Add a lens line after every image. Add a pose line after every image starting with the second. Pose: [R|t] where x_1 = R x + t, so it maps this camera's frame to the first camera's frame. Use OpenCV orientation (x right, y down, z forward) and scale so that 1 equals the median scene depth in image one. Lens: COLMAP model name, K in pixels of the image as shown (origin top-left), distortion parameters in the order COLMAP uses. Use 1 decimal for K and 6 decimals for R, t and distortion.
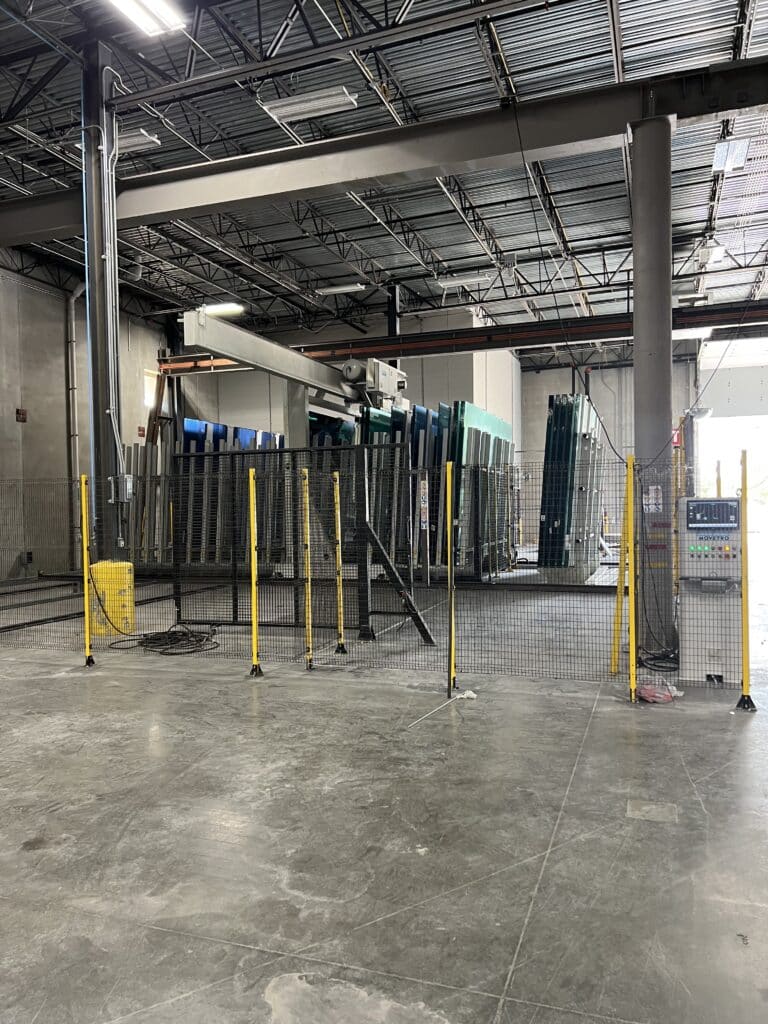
lens RADIAL K [[763.2, 0, 388.0], [0, 763.2, 518.5], [0, 0, 1]] dist [0.031266, -0.044876]
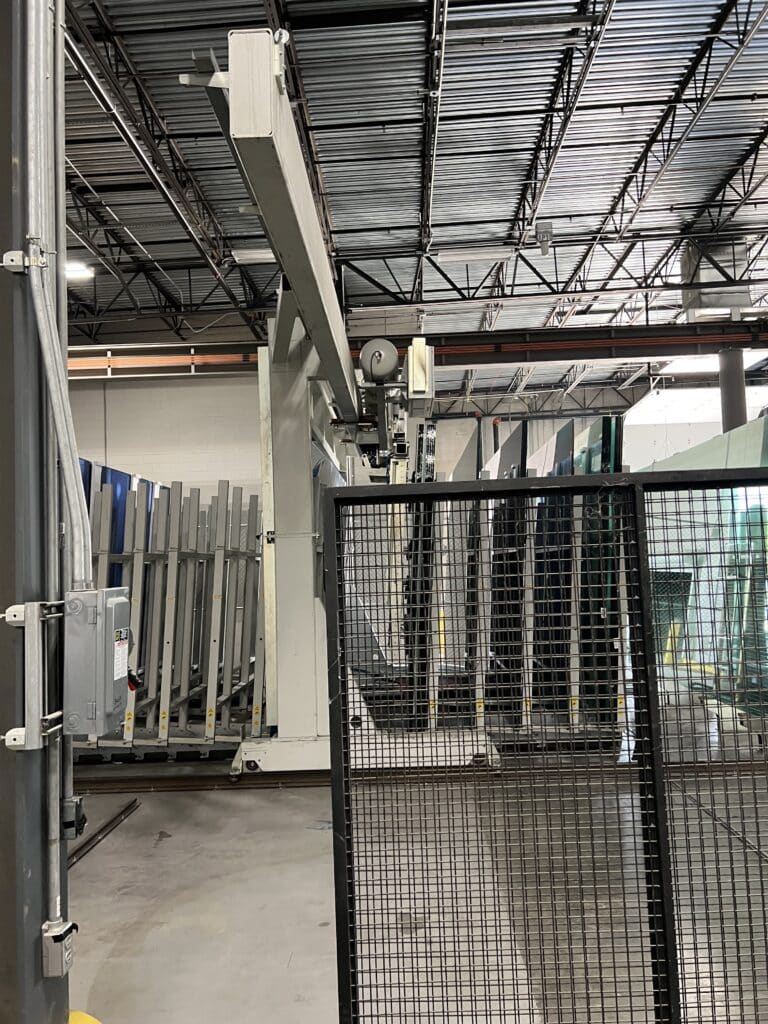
lens RADIAL K [[738.9, 0, 383.9], [0, 738.9, 506.1], [0, 0, 1]] dist [-0.000985, 0.001624]
pose [[0.949081, 0.007414, 0.314944, -0.177285], [0.027647, 0.993906, -0.106712, -0.028522], [-0.313815, 0.109986, 0.943092, 0.447533]]
